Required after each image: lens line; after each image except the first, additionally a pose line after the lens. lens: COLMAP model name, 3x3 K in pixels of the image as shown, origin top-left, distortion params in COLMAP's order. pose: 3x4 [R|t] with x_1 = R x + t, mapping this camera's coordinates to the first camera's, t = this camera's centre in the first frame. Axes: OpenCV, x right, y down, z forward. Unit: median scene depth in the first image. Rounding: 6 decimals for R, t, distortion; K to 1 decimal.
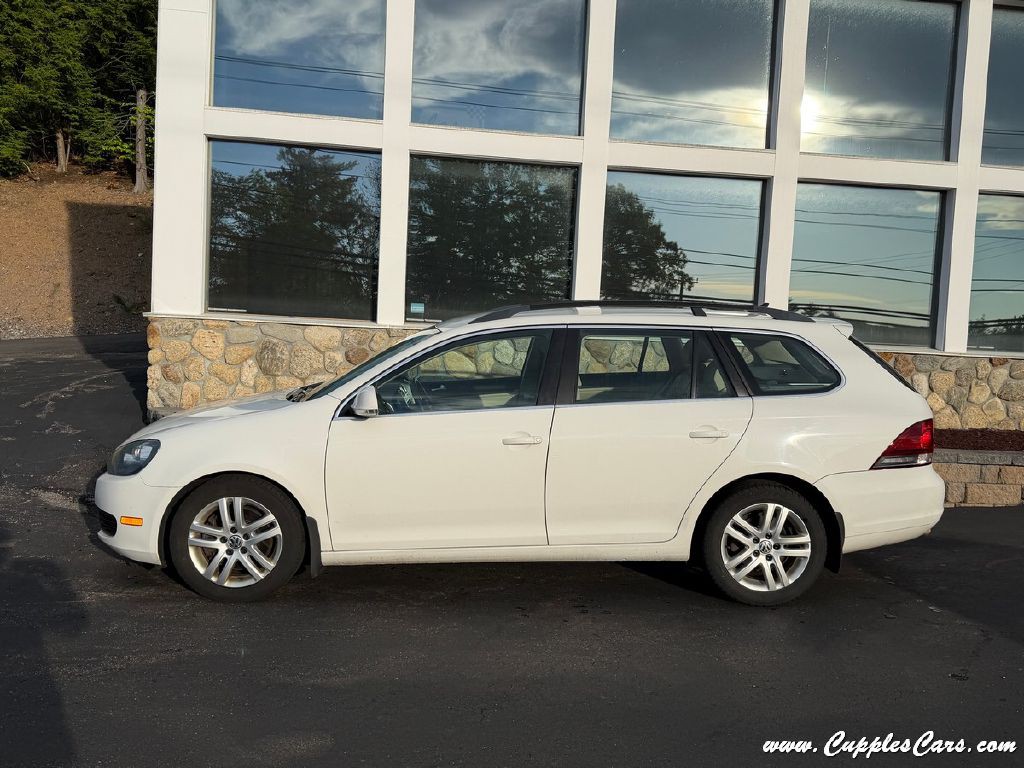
lens RADIAL K [[879.8, 0, 514.9], [0, 879.8, 380.3], [0, 0, 1]] dist [0.115698, -0.171955]
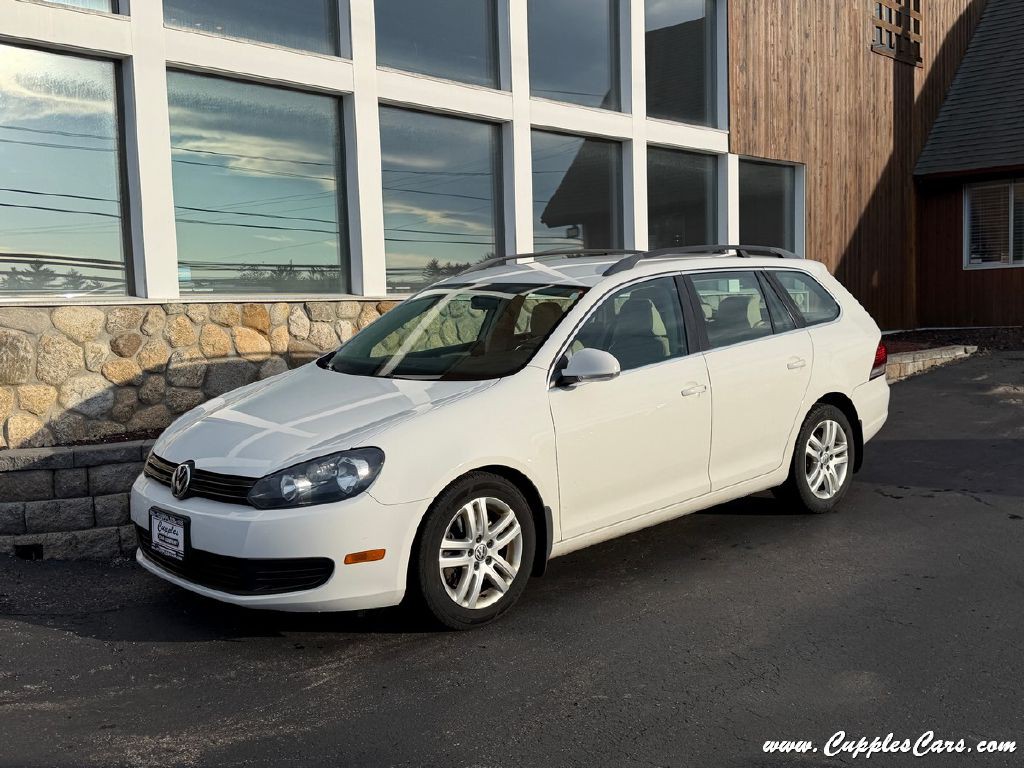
lens RADIAL K [[1087.3, 0, 516.3], [0, 1087.3, 377.7], [0, 0, 1]] dist [0.186856, -0.375687]
pose [[0.745234, -0.112613, 0.657225, -0.911775], [0.101327, 0.993315, 0.055305, -0.031704], [-0.659059, 0.025380, 0.751663, 0.207786]]
